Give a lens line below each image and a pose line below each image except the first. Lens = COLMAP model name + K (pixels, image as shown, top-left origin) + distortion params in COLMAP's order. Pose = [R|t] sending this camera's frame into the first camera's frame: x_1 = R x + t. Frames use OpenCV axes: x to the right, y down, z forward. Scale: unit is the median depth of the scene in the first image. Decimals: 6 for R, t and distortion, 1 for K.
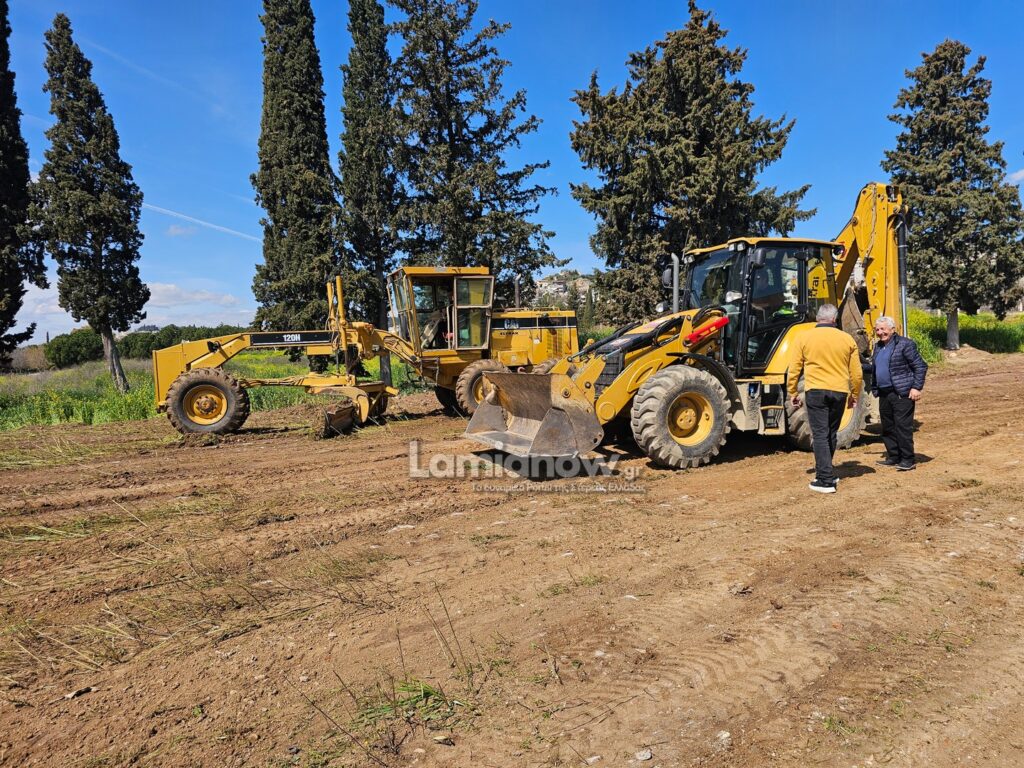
lens RADIAL K [[710.1, 0, 500.0], [0, 710.1, 382.5], [0, 0, 1]] dist [0.069243, -0.059706]
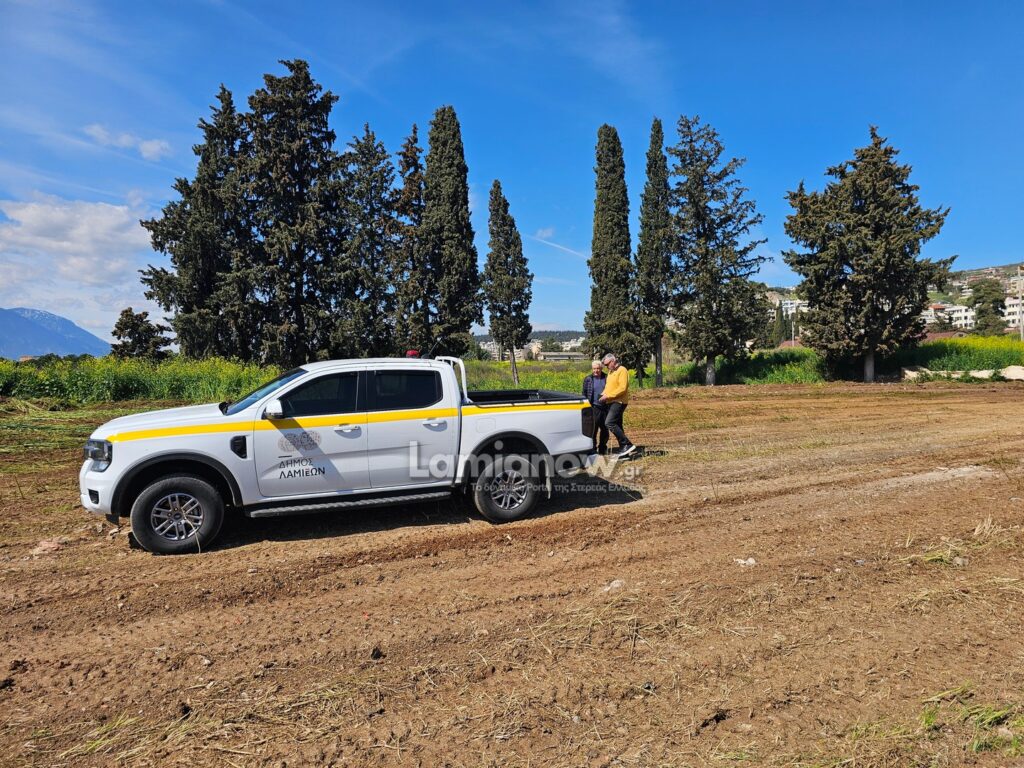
lens RADIAL K [[710.1, 0, 500.0], [0, 710.1, 382.5], [0, 0, 1]] dist [0.069243, -0.059706]
pose [[0.970276, 0.022188, -0.240983, -0.123151], [-0.027246, 0.999472, -0.017677, 0.041787], [0.240464, 0.023717, 0.970368, -0.686567]]
